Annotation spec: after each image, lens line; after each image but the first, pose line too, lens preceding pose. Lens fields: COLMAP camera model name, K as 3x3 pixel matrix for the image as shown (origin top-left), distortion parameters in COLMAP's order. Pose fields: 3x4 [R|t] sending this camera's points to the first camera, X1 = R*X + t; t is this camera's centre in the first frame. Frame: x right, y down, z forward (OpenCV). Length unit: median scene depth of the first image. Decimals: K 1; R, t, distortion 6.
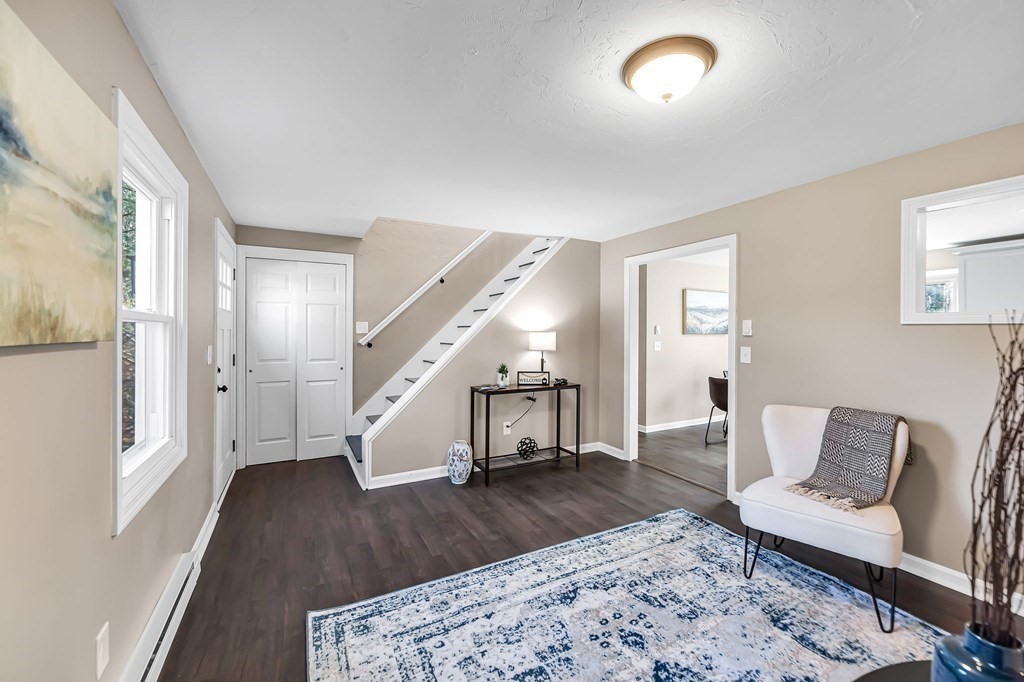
lens RADIAL K [[411.5, 0, 508.5], [0, 411.5, 335.5], [0, 0, 1]] dist [-0.008103, -0.000323]
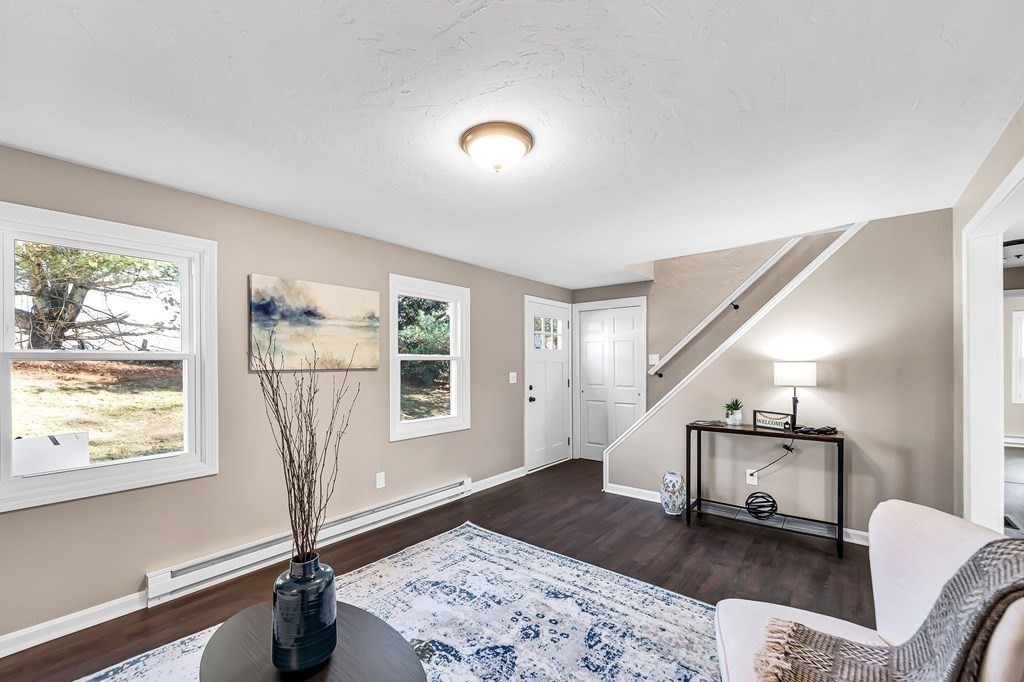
lens RADIAL K [[411.5, 0, 505.8], [0, 411.5, 365.6], [0, 0, 1]] dist [-0.008103, -0.000323]
pose [[0.384220, -0.001733, -0.923240, 0.780133], [-0.000262, 0.999998, -0.001986, -0.000044], [0.923241, 0.001005, 0.384219, 0.290381]]
